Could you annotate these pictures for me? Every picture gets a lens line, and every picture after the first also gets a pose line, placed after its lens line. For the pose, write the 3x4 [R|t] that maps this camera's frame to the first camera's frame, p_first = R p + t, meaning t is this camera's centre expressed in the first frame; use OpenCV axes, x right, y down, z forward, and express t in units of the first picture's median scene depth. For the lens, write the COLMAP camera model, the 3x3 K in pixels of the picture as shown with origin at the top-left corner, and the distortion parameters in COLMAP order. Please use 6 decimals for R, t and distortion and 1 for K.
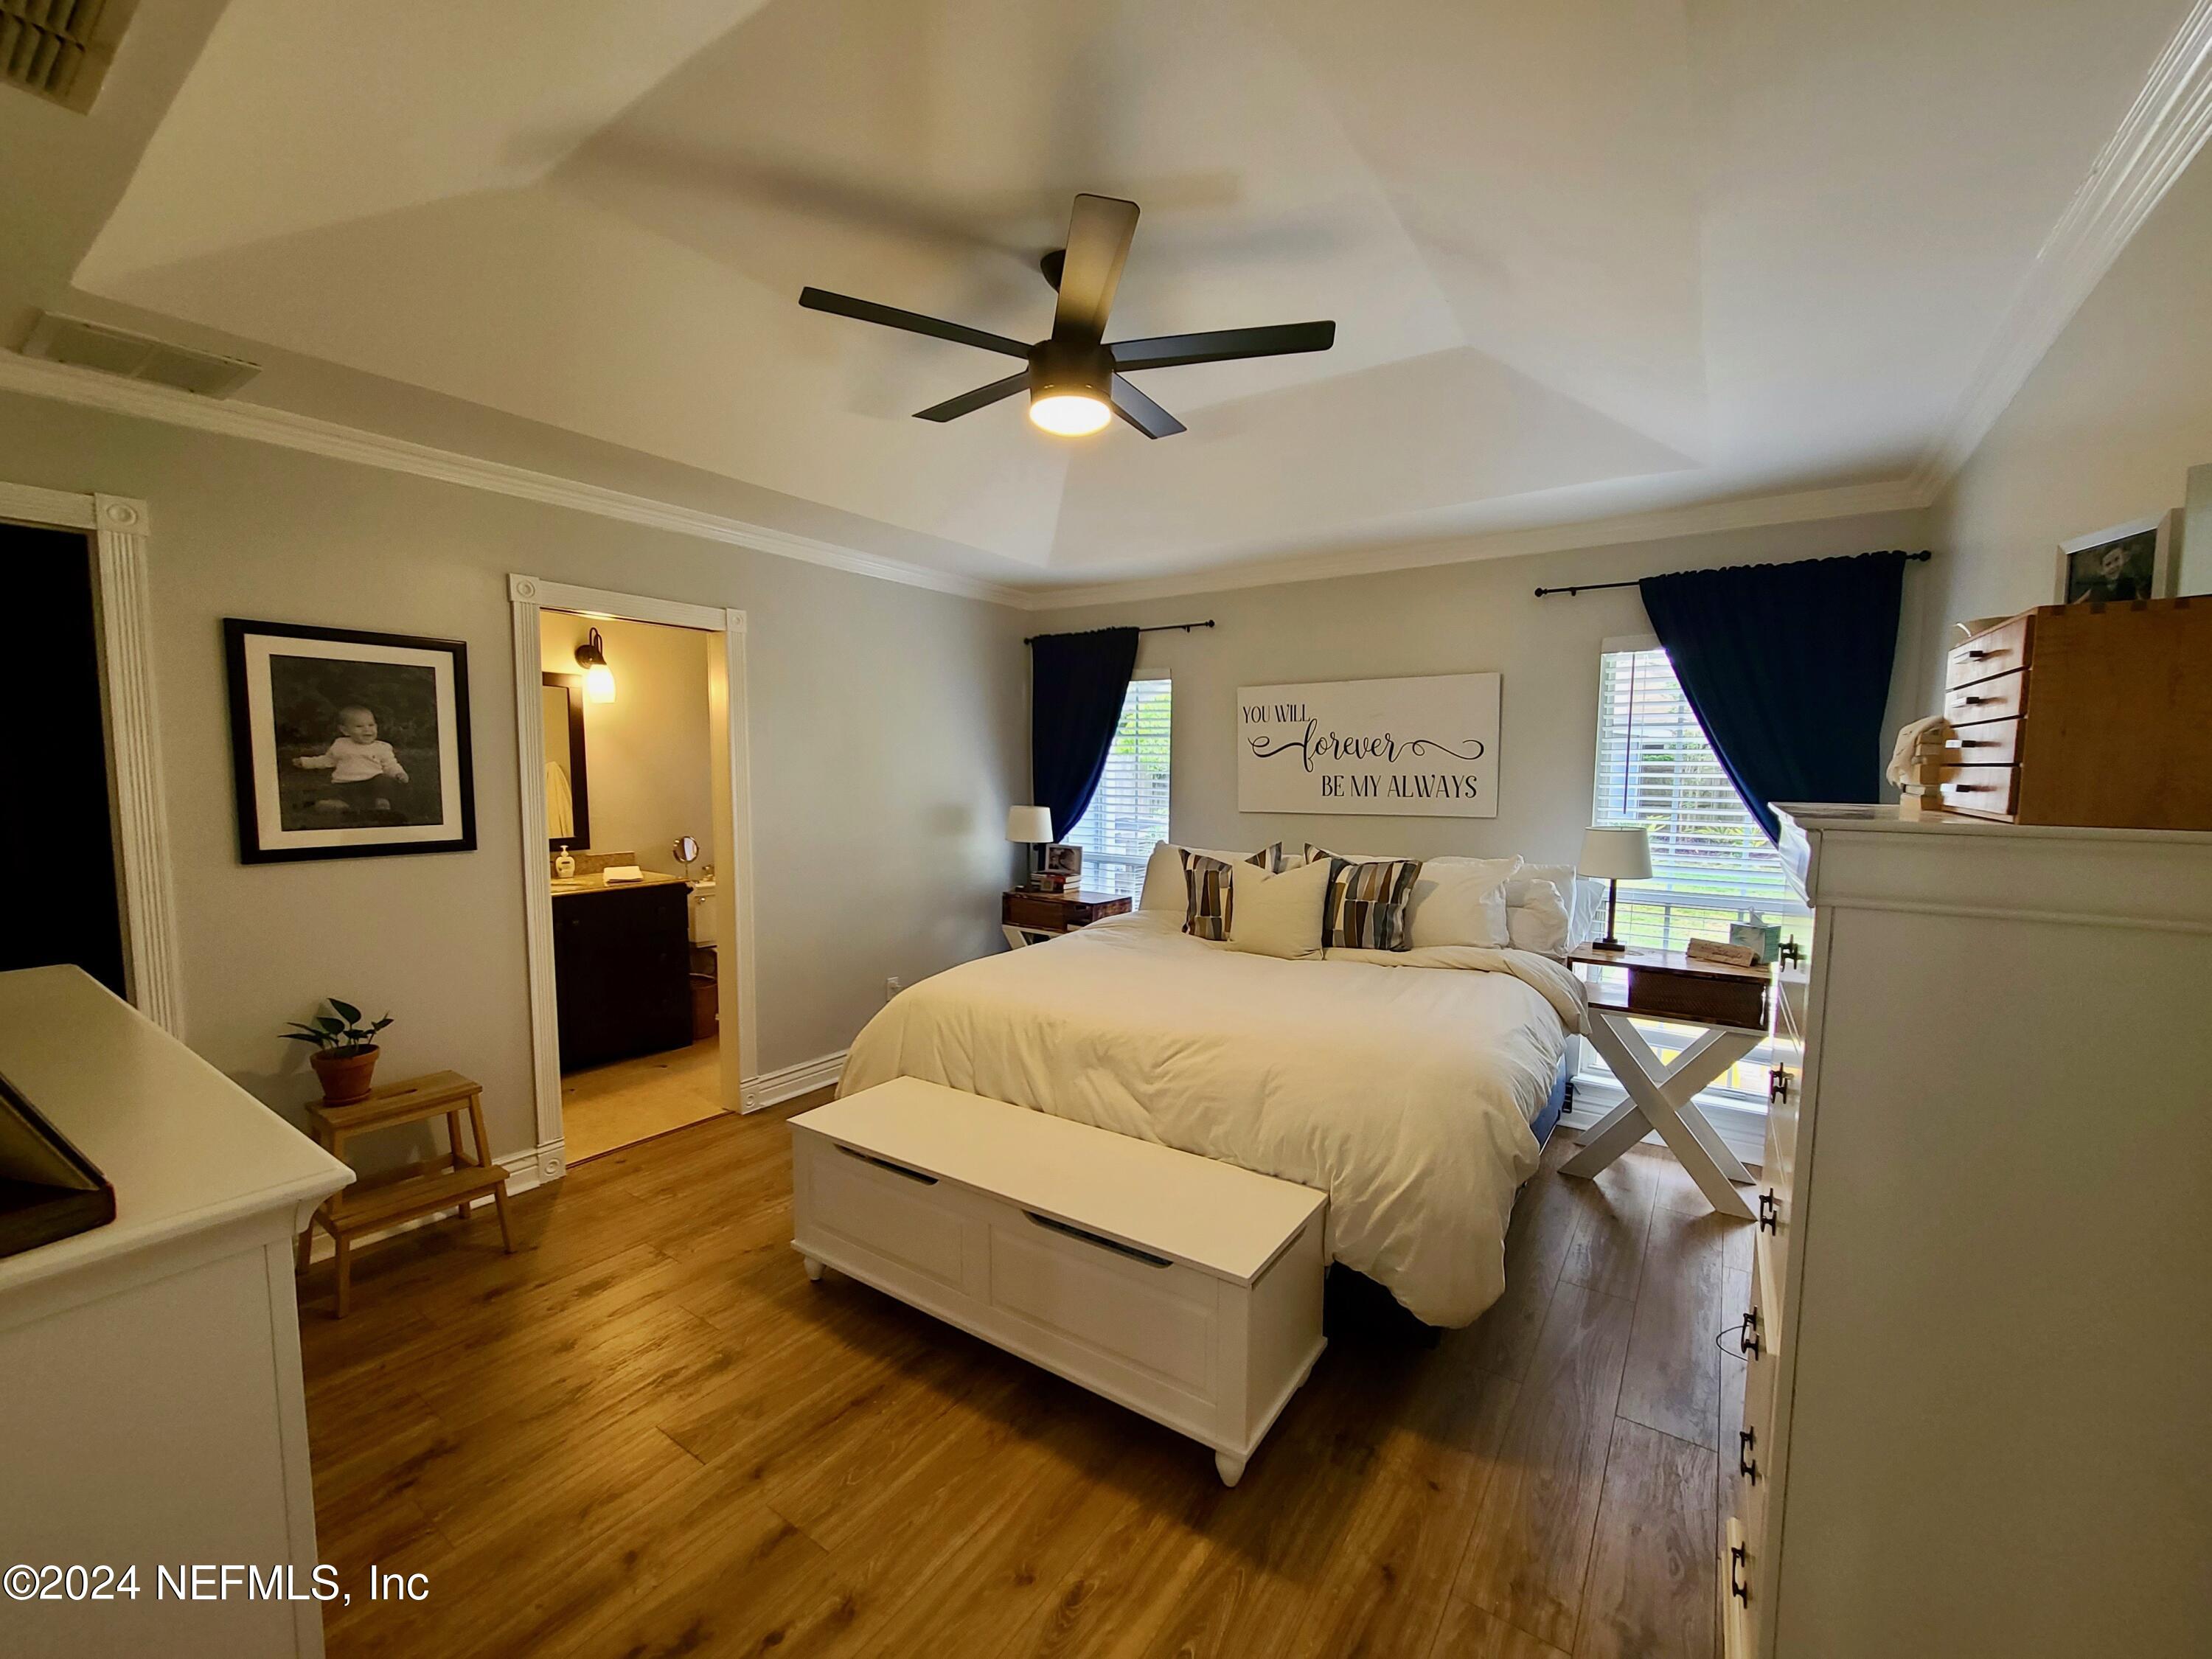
lens RADIAL K [[898.2, 0, 1104.2], [0, 898.2, 837.6], [0, 0, 1]] dist [-0.001677, -0.000150]
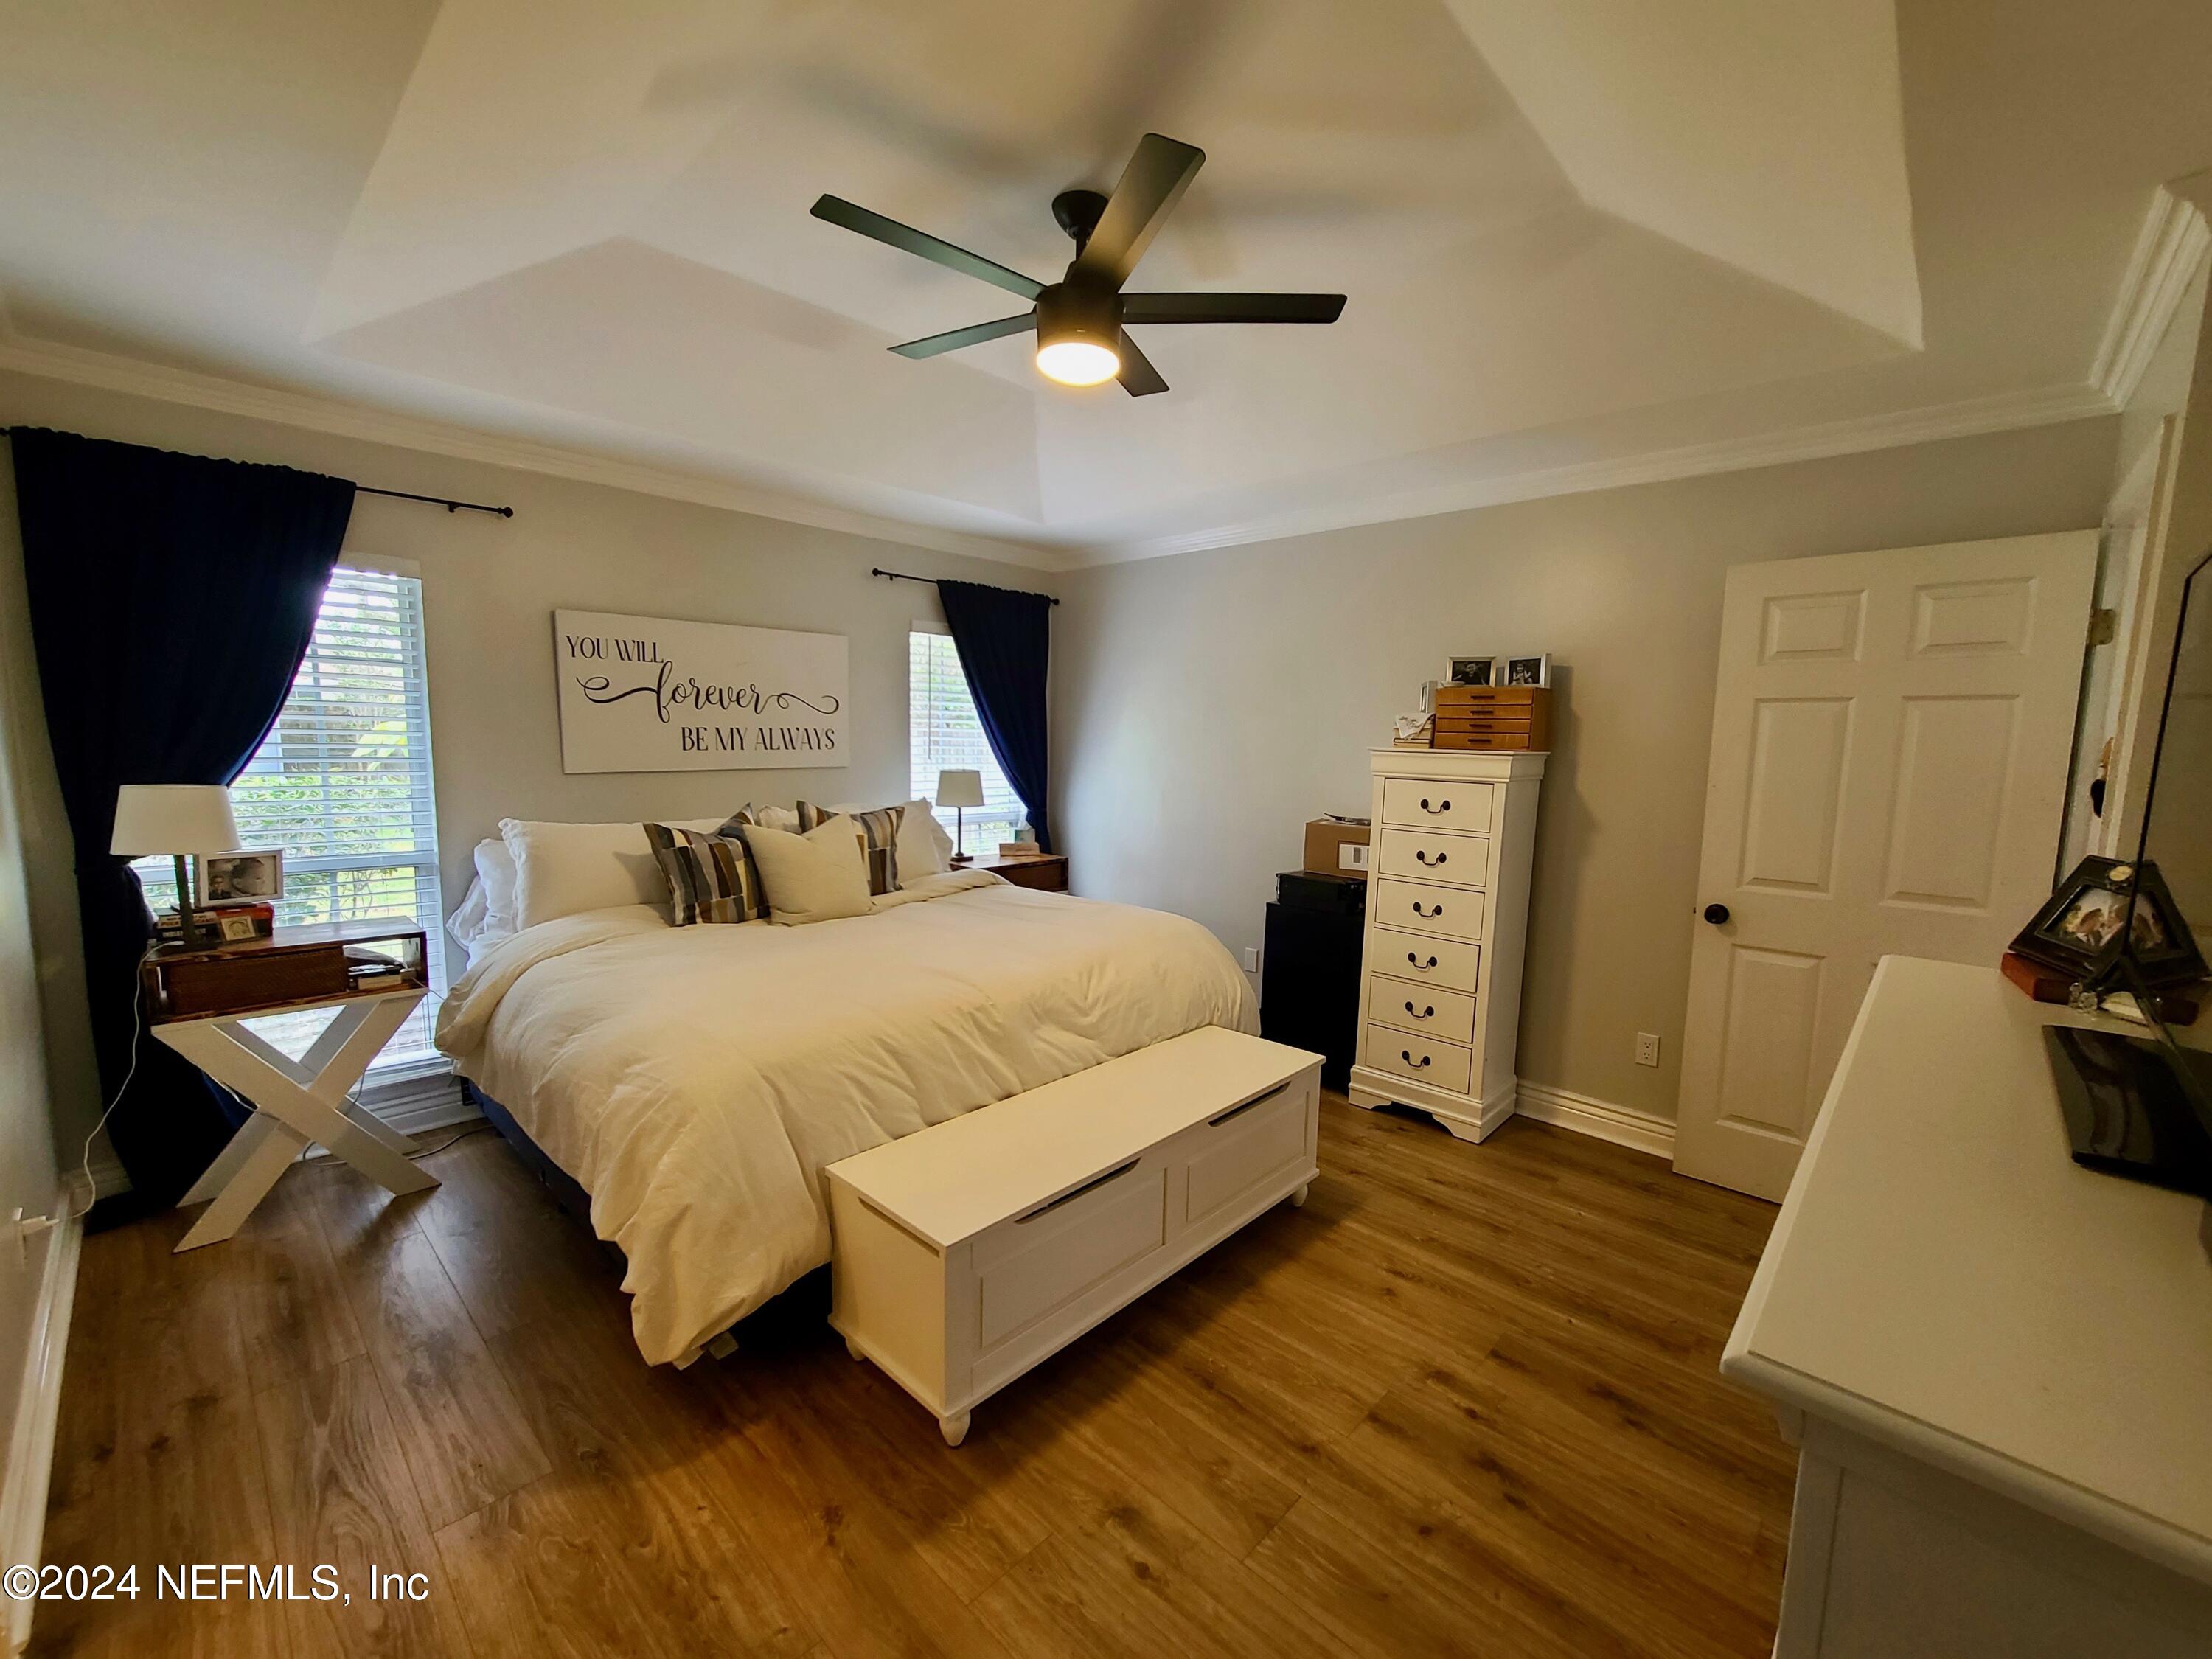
lens RADIAL K [[896.3, 0, 1114.4], [0, 896.3, 845.4], [0, 0, 1]] dist [-0.003412, -0.000016]
pose [[0.153763, -0.123915, 0.980307, -1.006950], [0.056513, 0.991584, 0.116476, -0.058312], [-0.986490, 0.037491, 0.159472, 0.797700]]
